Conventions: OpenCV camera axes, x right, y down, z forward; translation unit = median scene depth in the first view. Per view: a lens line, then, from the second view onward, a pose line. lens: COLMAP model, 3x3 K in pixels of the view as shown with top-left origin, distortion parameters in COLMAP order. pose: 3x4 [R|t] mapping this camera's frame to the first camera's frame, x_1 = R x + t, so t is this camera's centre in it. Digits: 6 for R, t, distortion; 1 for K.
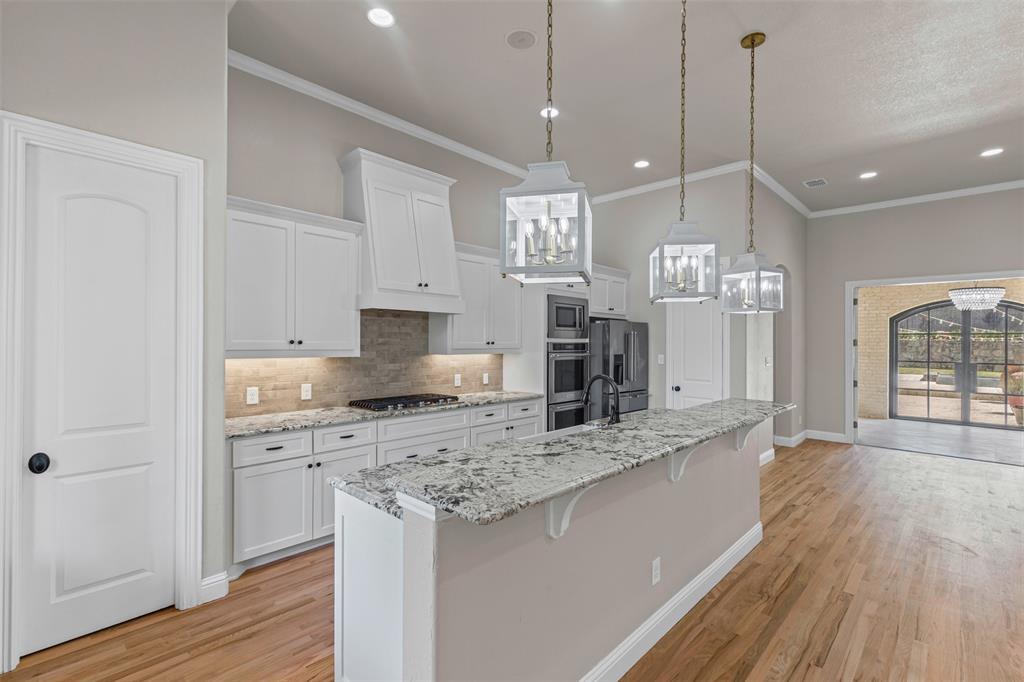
lens RADIAL K [[468.3, 0, 520.8], [0, 468.3, 340.5], [0, 0, 1]] dist [0.011130, -0.000299]
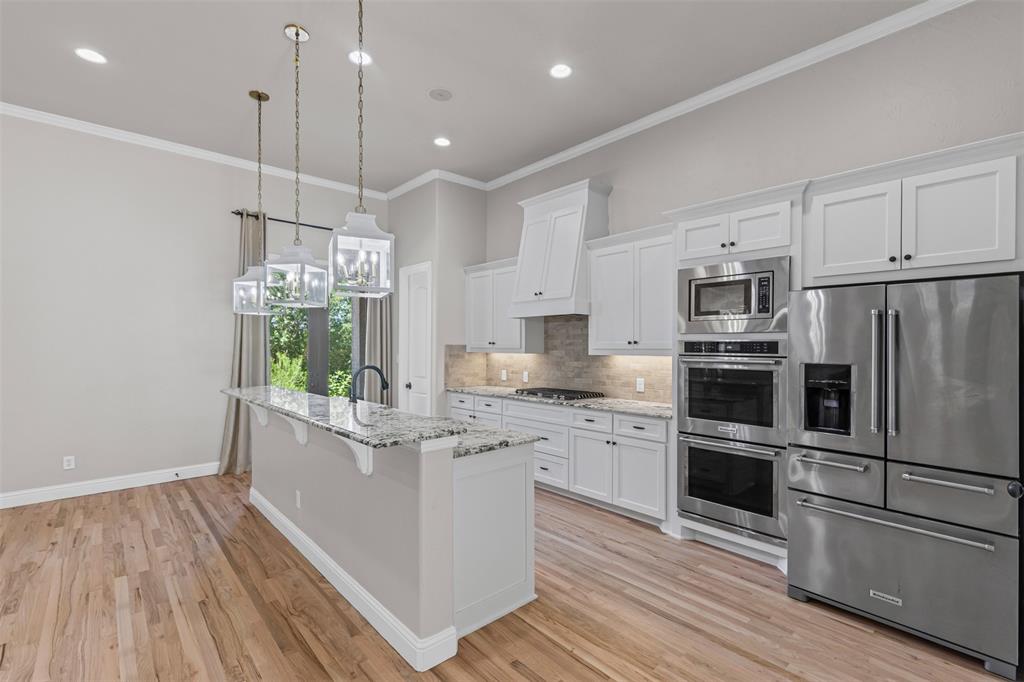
lens RADIAL K [[468.3, 0, 516.2], [0, 468.3, 346.6], [0, 0, 1]] dist [0.011130, -0.000299]
pose [[-0.091323, -0.004930, -0.995809, 0.913756], [0.001923, 0.999985, -0.005127, 0.019081], [0.995819, -0.002383, -0.091312, 0.990759]]
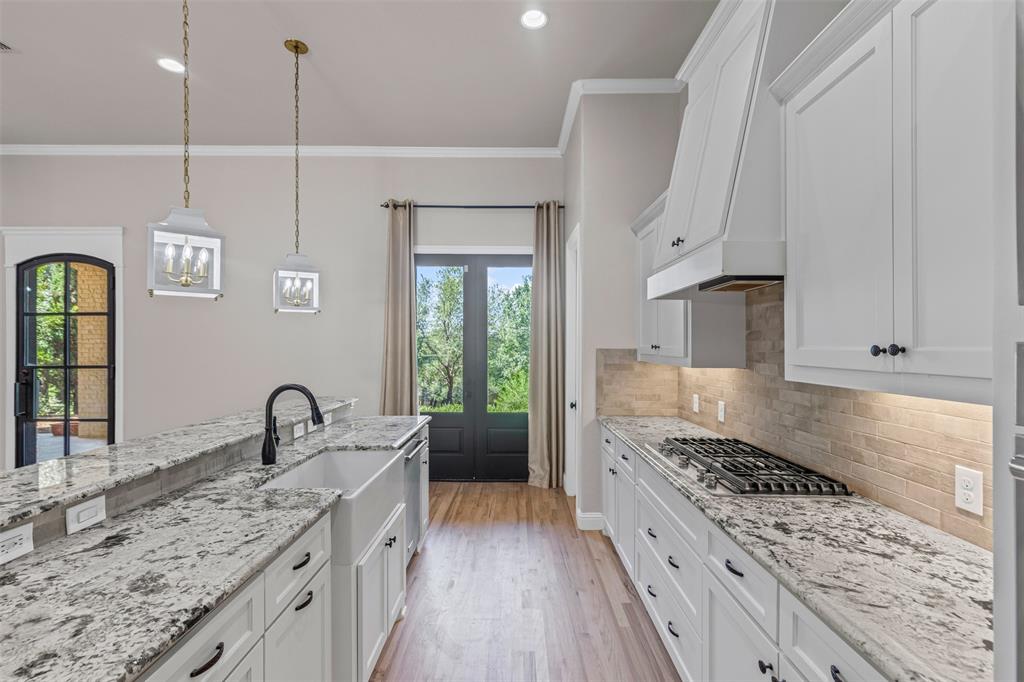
lens RADIAL K [[468.3, 0, 511.6], [0, 468.3, 339.5], [0, 0, 1]] dist [0.011130, -0.000299]
pose [[-0.738843, -0.018548, -0.673622, 0.288450], [-0.008382, 0.999797, -0.018336, 0.006940], [0.673826, -0.007902, -0.738848, 1.200407]]
